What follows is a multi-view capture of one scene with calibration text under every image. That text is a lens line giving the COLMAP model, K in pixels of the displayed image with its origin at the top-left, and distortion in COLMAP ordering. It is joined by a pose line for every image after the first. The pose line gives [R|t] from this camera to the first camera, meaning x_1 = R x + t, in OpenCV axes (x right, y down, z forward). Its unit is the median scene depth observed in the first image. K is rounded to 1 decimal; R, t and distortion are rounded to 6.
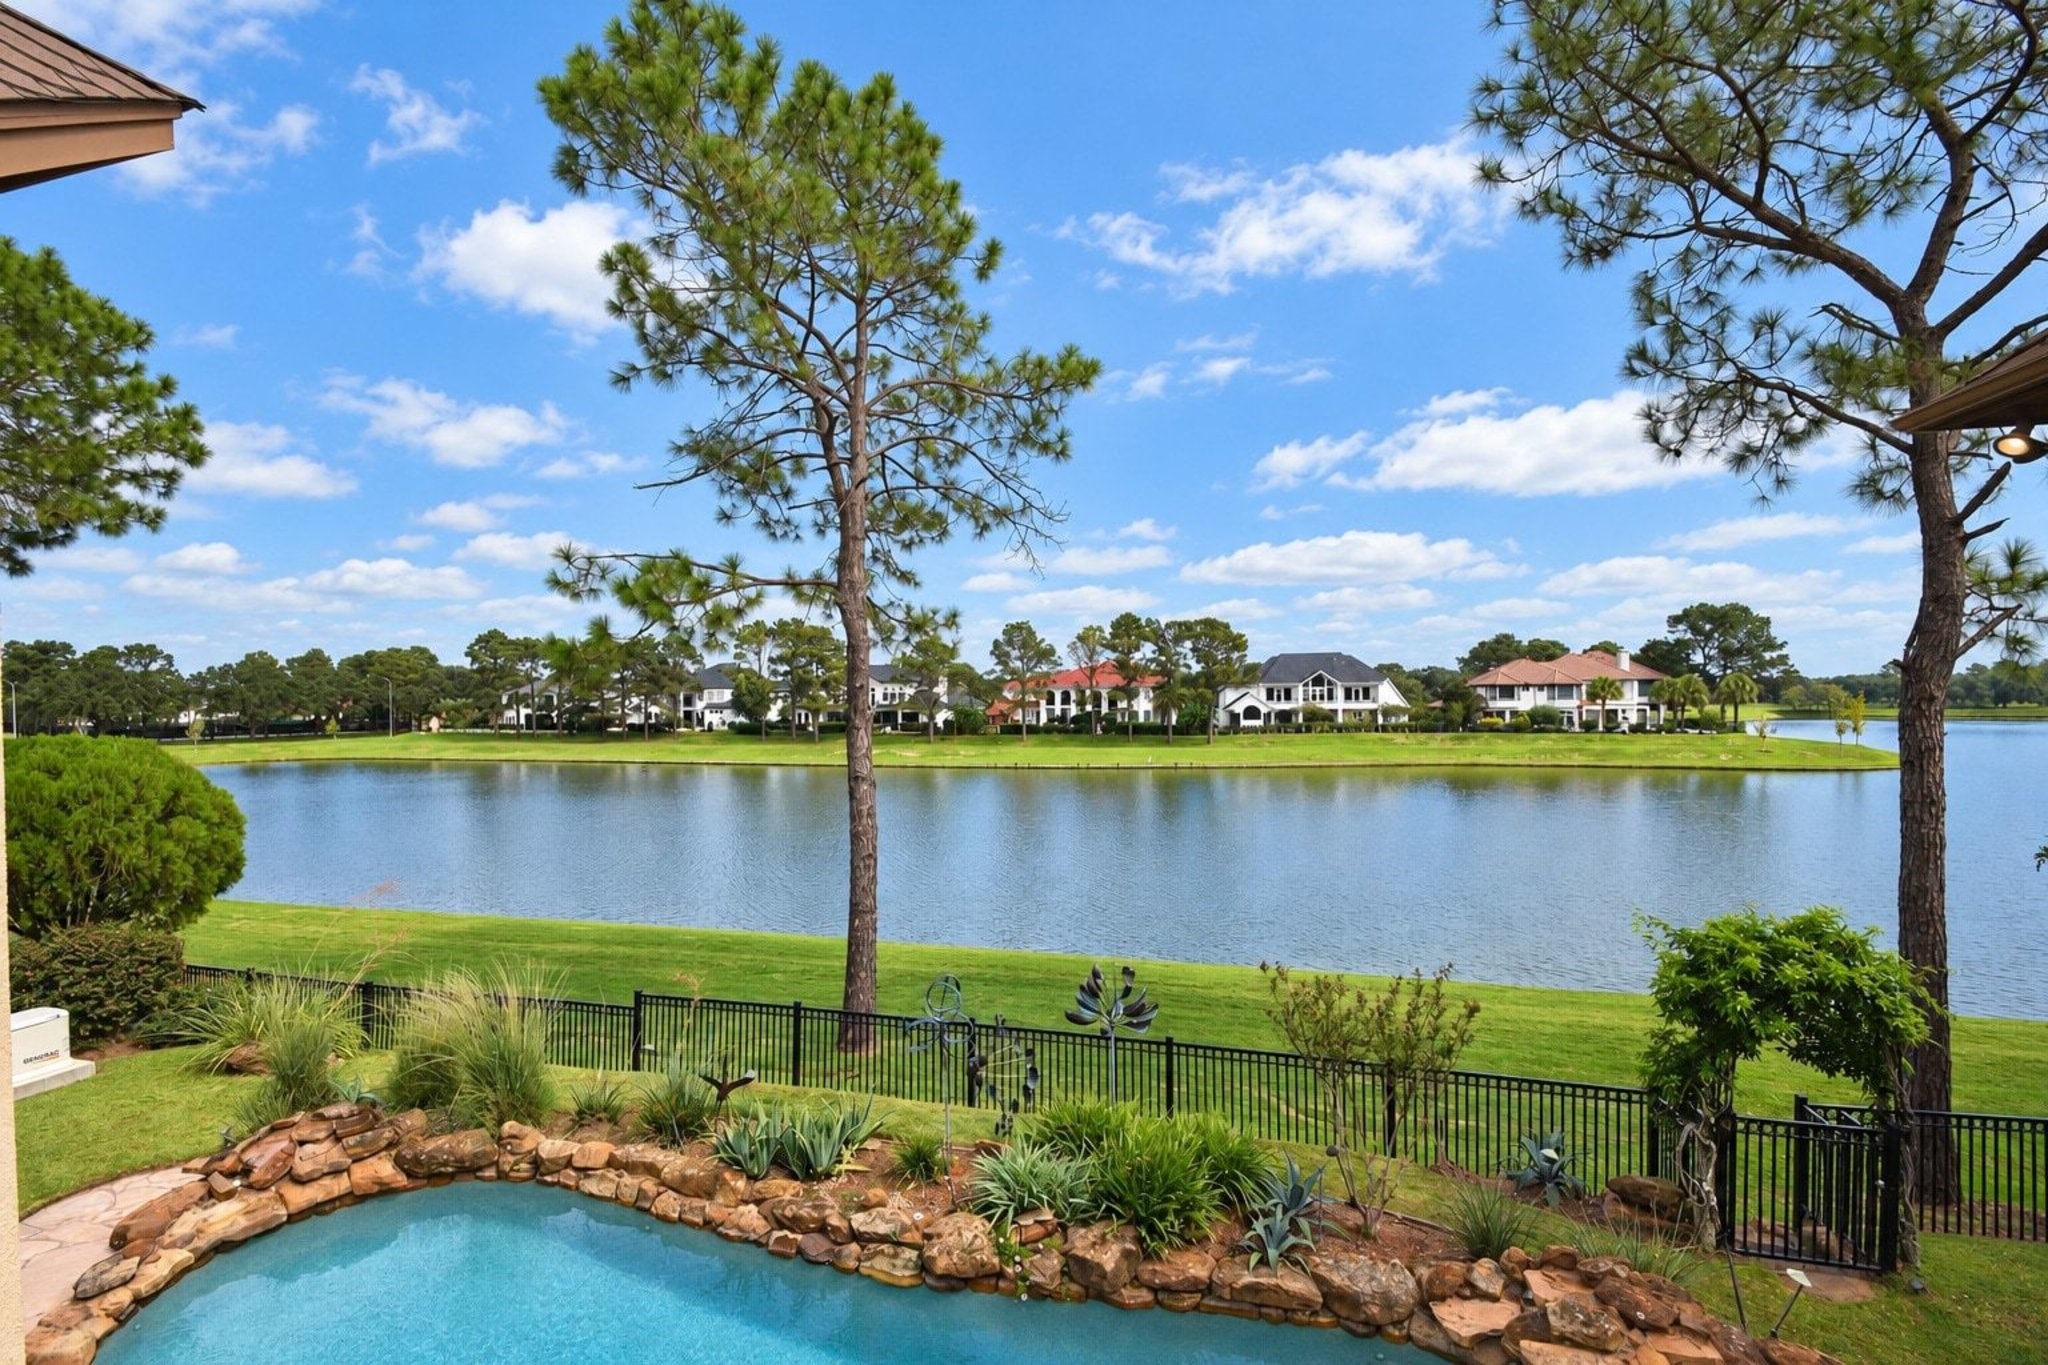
lens RADIAL K [[895.6, 0, 1003.6], [0, 895.6, 703.2], [0, 0, 1]] dist [0.015367, -0.015885]
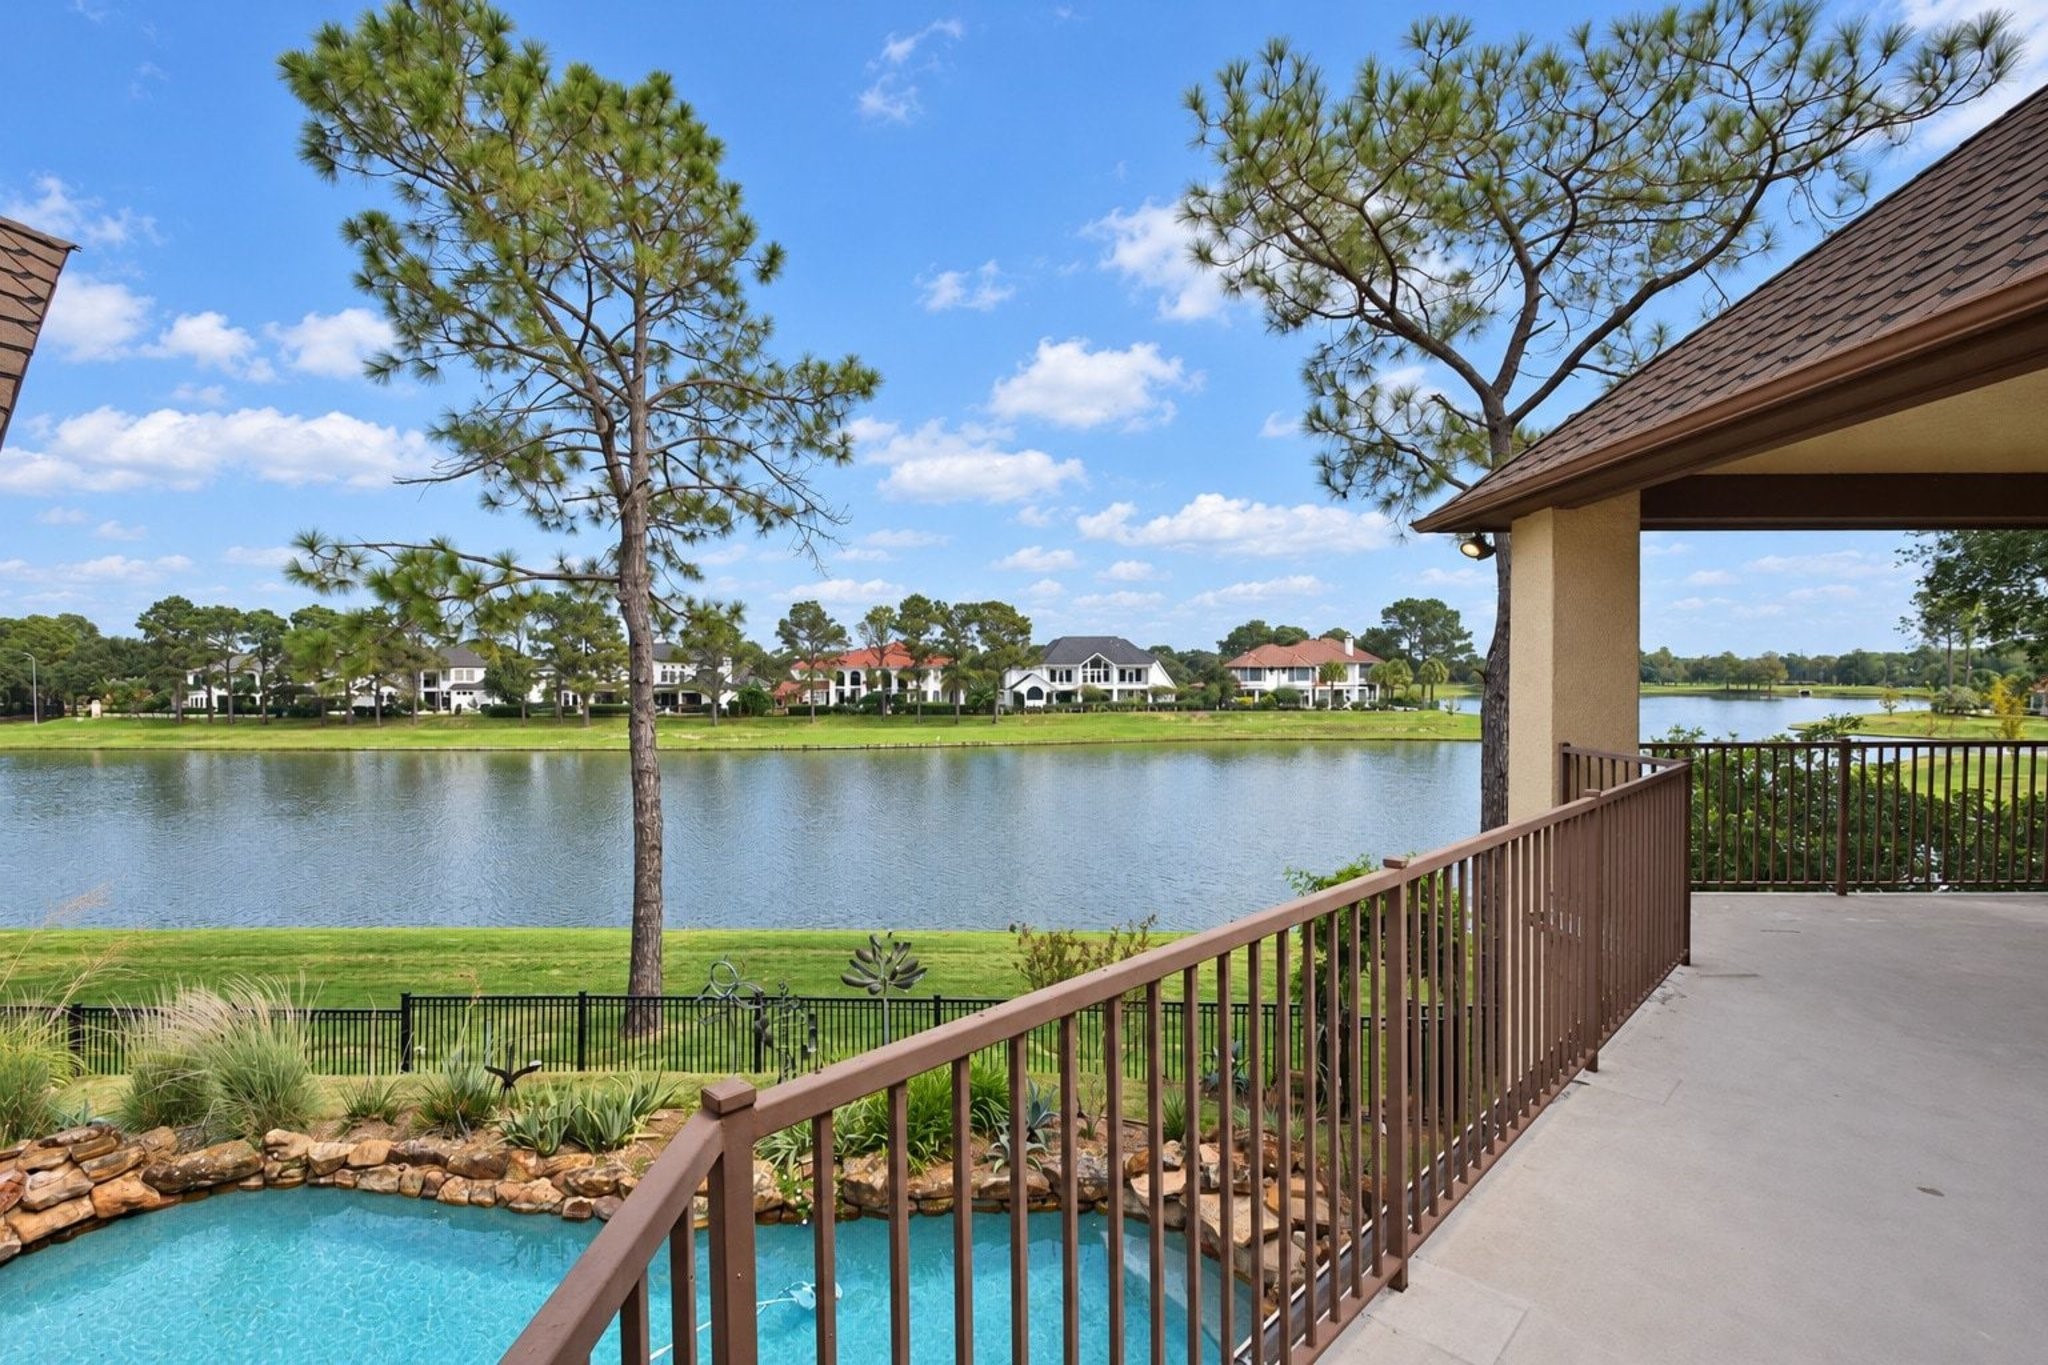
lens RADIAL K [[895.6, 0, 1003.6], [0, 895.6, 703.2], [0, 0, 1]] dist [0.015367, -0.015885]
pose [[0.973330, -0.005262, 0.229350, 0.004449], [-0.000183, 0.999719, 0.023714, -0.015186], [-0.229410, -0.023124, 0.973055, -0.072721]]
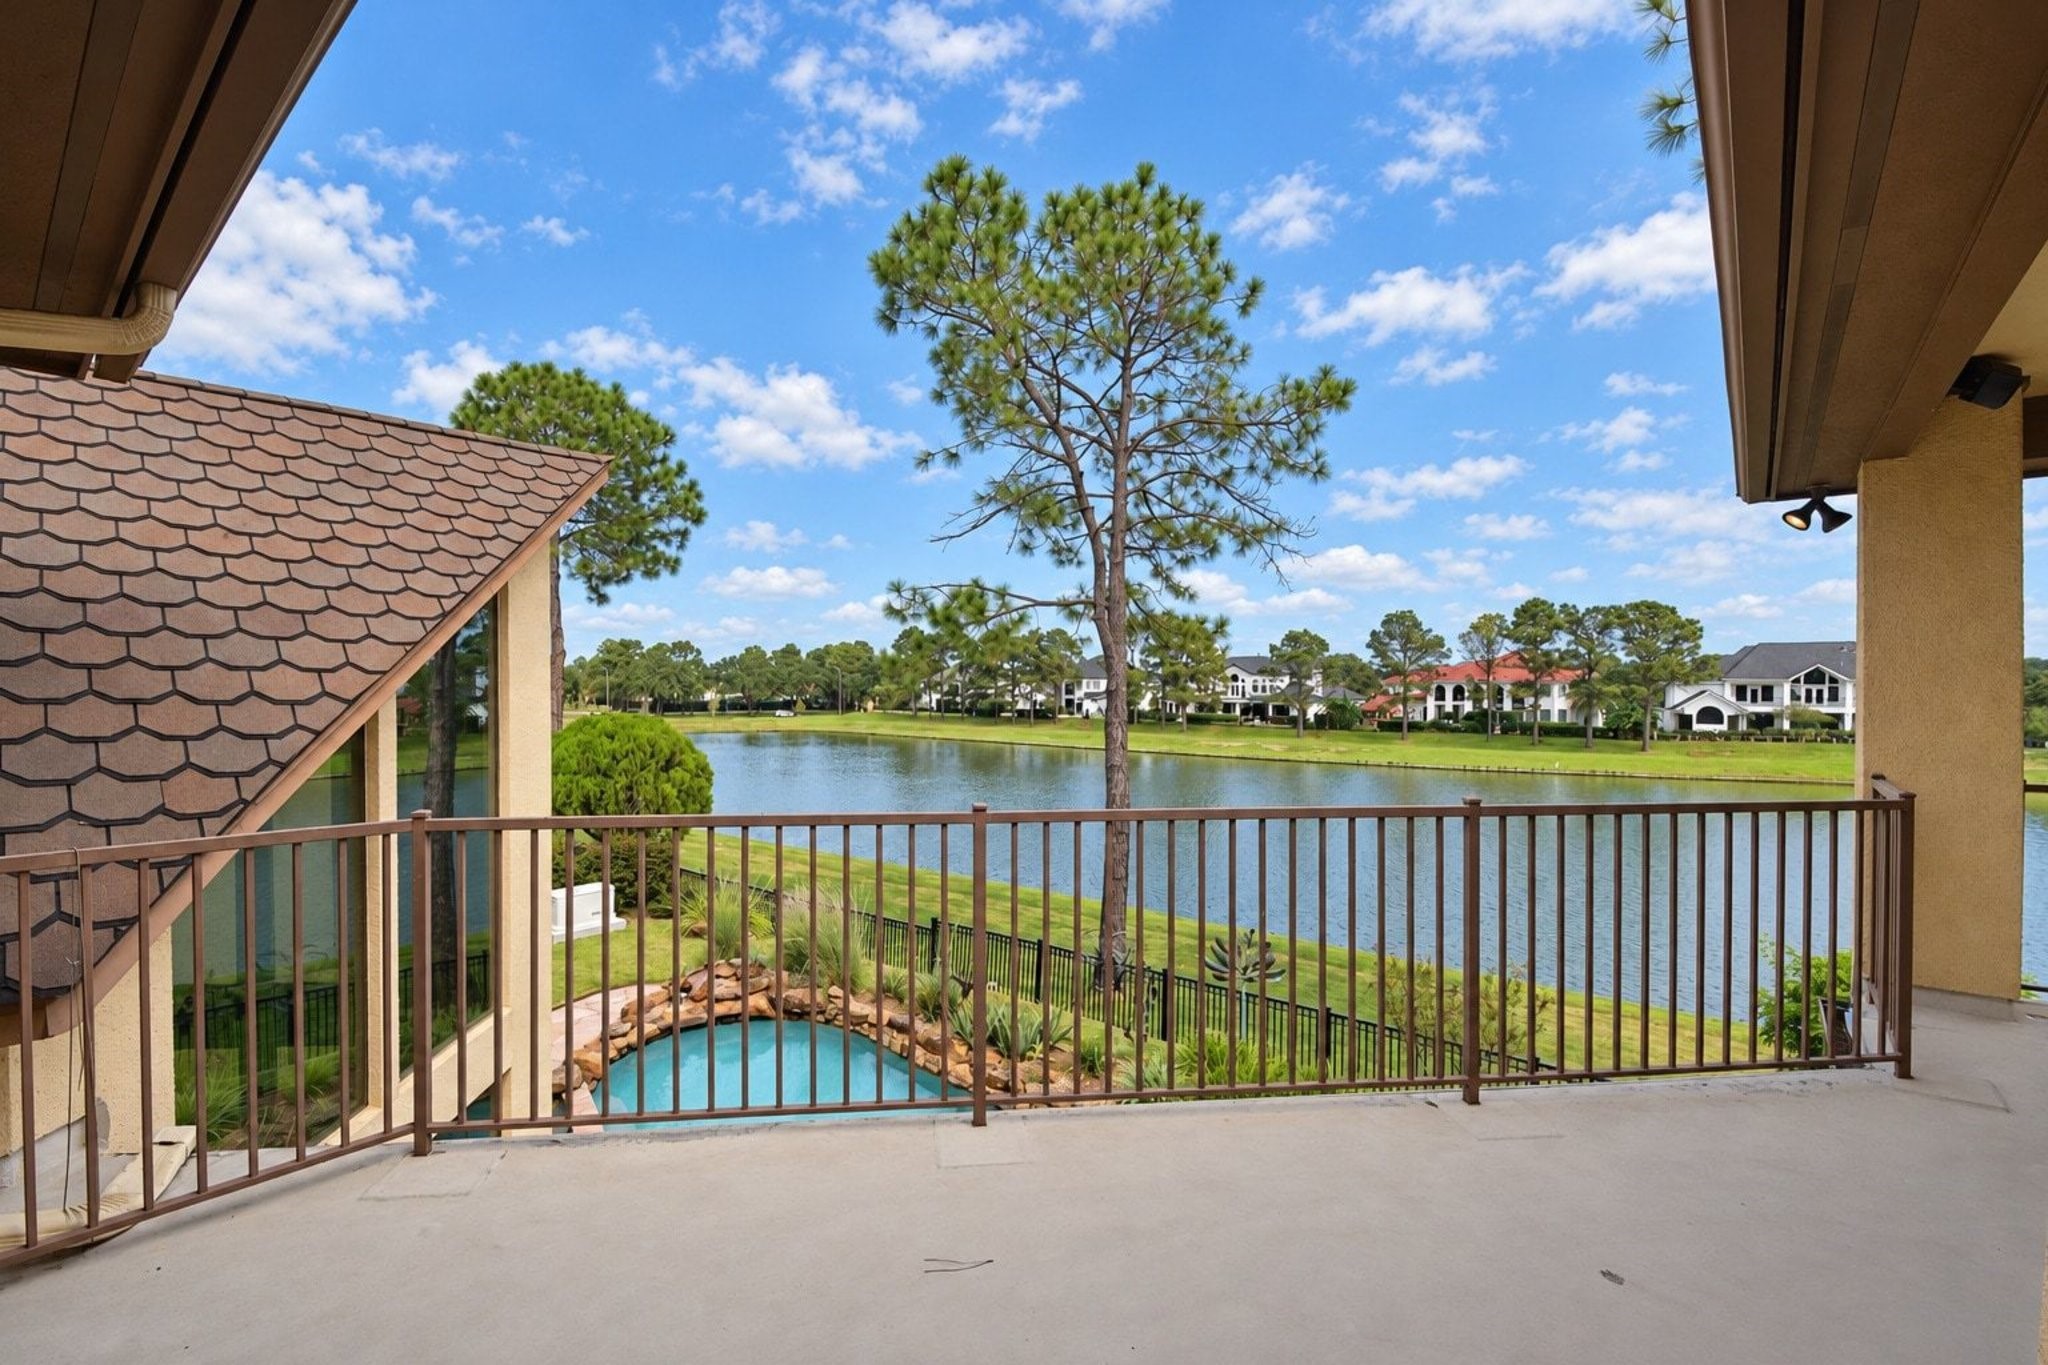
lens RADIAL K [[895.6, 0, 1003.6], [0, 895.6, 703.2], [0, 0, 1]] dist [0.015367, -0.015885]
pose [[0.911093, 0.021532, -0.411639, 0.163088], [-0.016737, 0.999744, 0.015252, -0.013229], [0.411862, -0.007006, 0.911219, -0.119948]]
